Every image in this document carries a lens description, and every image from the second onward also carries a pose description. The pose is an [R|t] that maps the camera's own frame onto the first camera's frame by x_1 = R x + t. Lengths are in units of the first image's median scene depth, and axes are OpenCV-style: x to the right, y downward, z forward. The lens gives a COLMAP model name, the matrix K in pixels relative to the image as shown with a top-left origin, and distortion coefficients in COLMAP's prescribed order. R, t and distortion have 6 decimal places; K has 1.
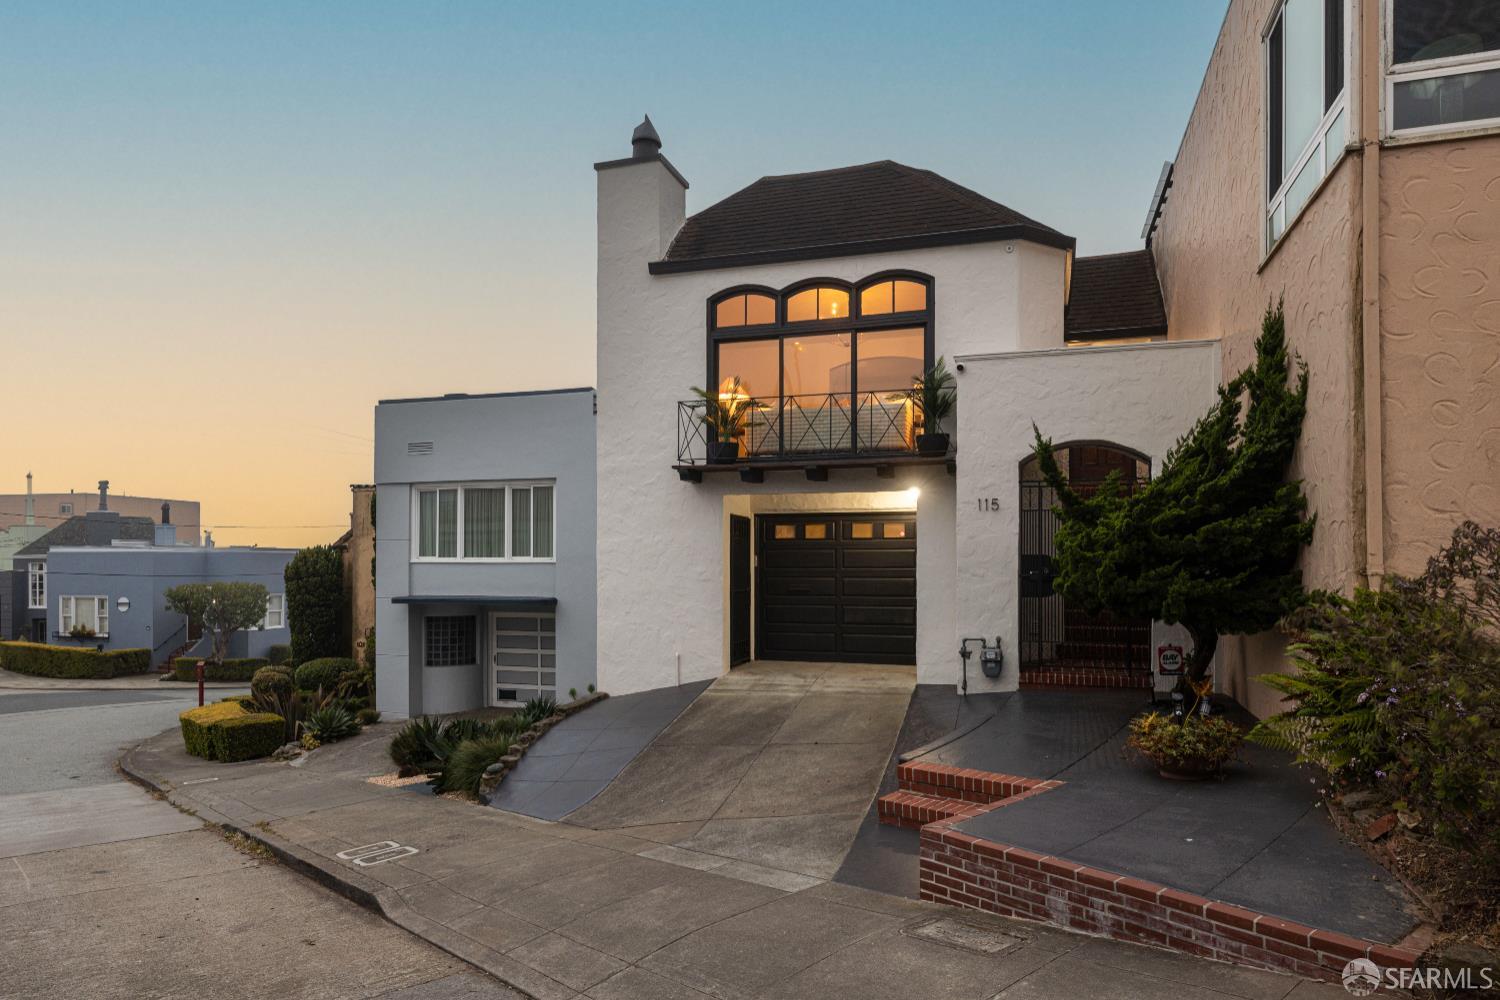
lens RADIAL K [[913.0, 0, 734.2], [0, 913.0, 559.0], [0, 0, 1]] dist [-0.011030, -0.001274]
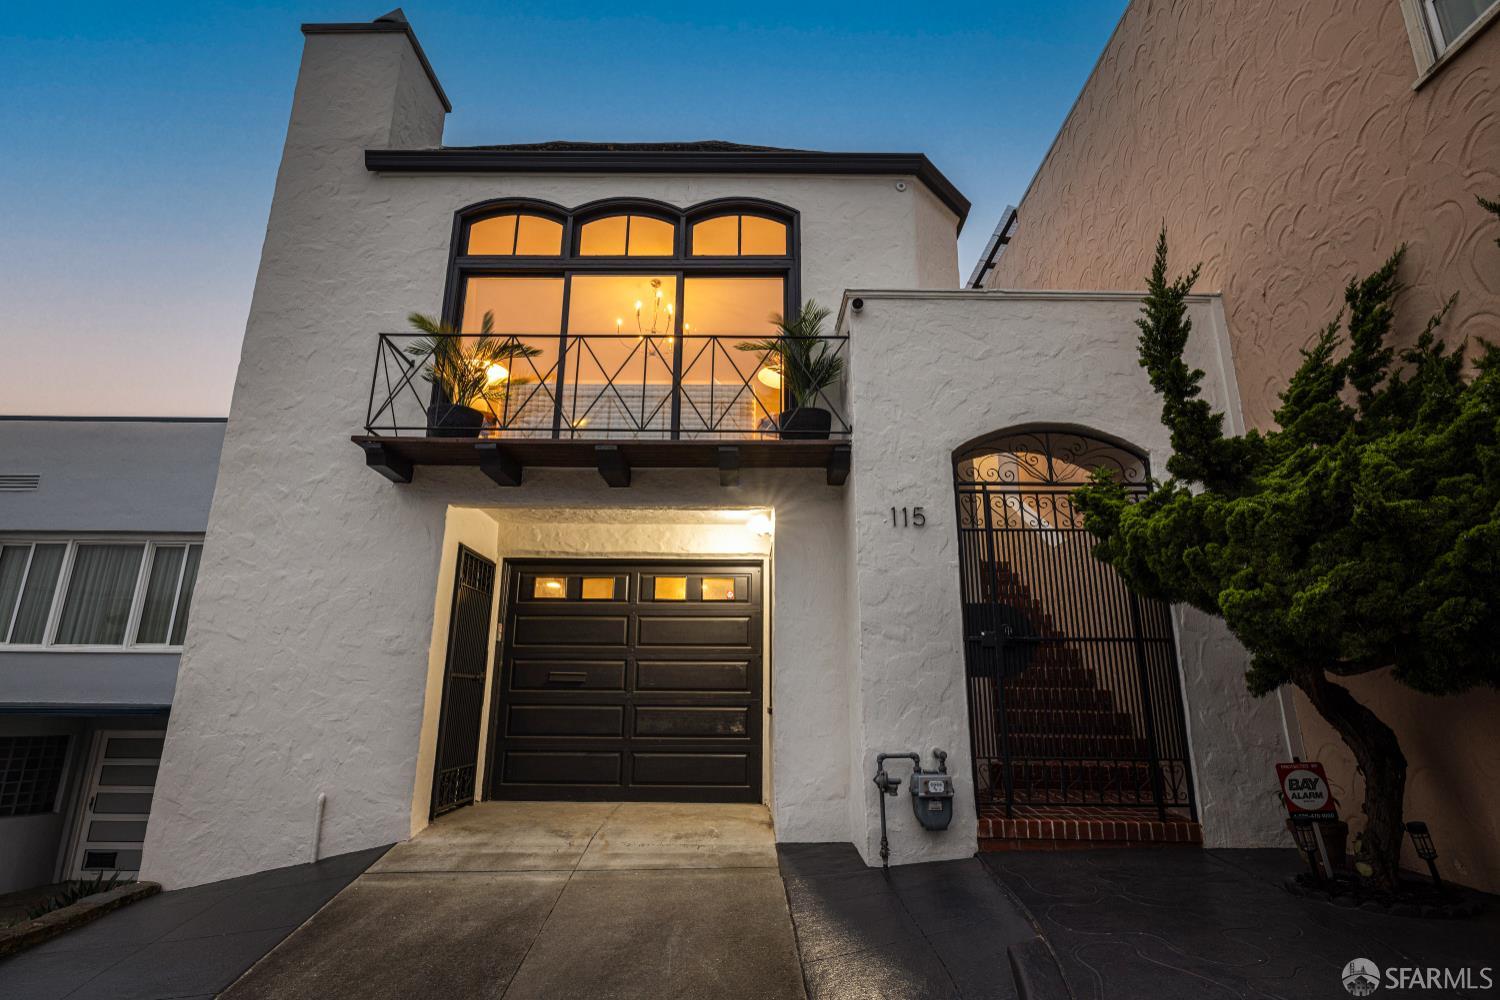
lens RADIAL K [[747.8, 0, 746.8], [0, 747.8, 497.7], [0, 0, 1]] dist [-0.003742, 0.001841]
pose [[0.951532, 0.086552, 0.295121, 0.030420], [-0.009434, 0.967346, -0.253284, 0.048441], [-0.307406, 0.238224, 0.921277, 0.531666]]
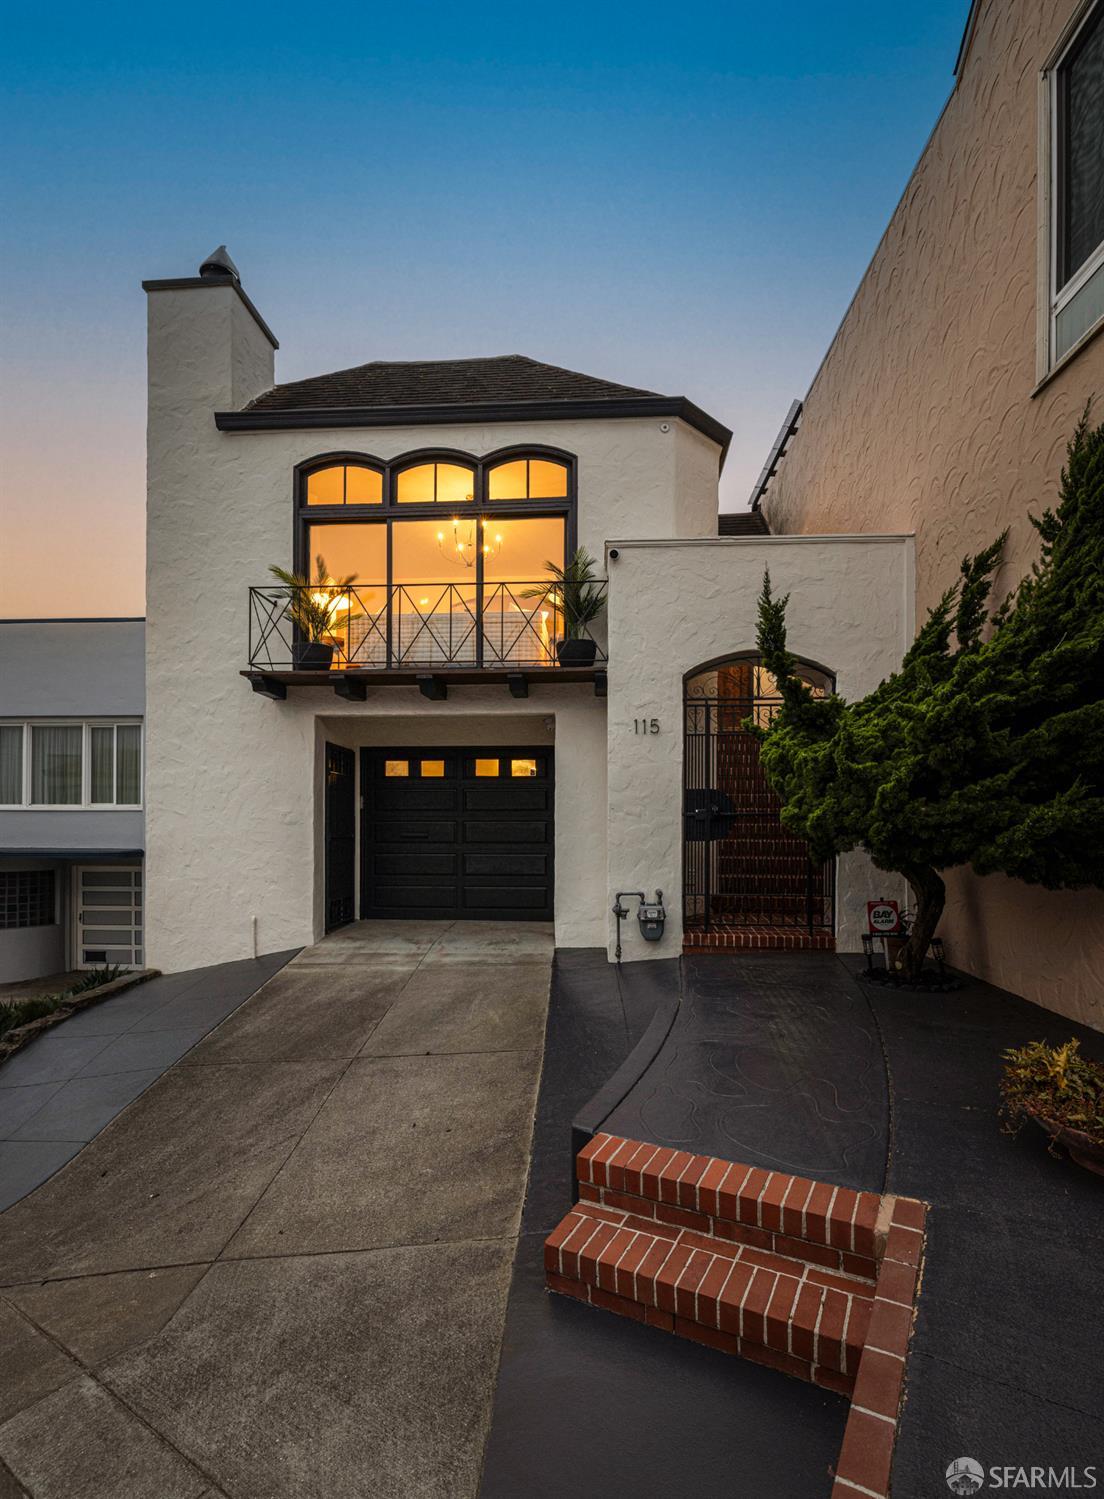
lens RADIAL K [[698.6, 0, 553.0], [0, 698.6, 823.7], [0, 0, 1]] dist [-0.000393, -0.000457]
pose [[0.969192, 0.002218, 0.246295, 0.042205], [-0.003041, 0.999991, 0.002963, 0.022667], [-0.246286, -0.003621, 0.969190, 0.385840]]
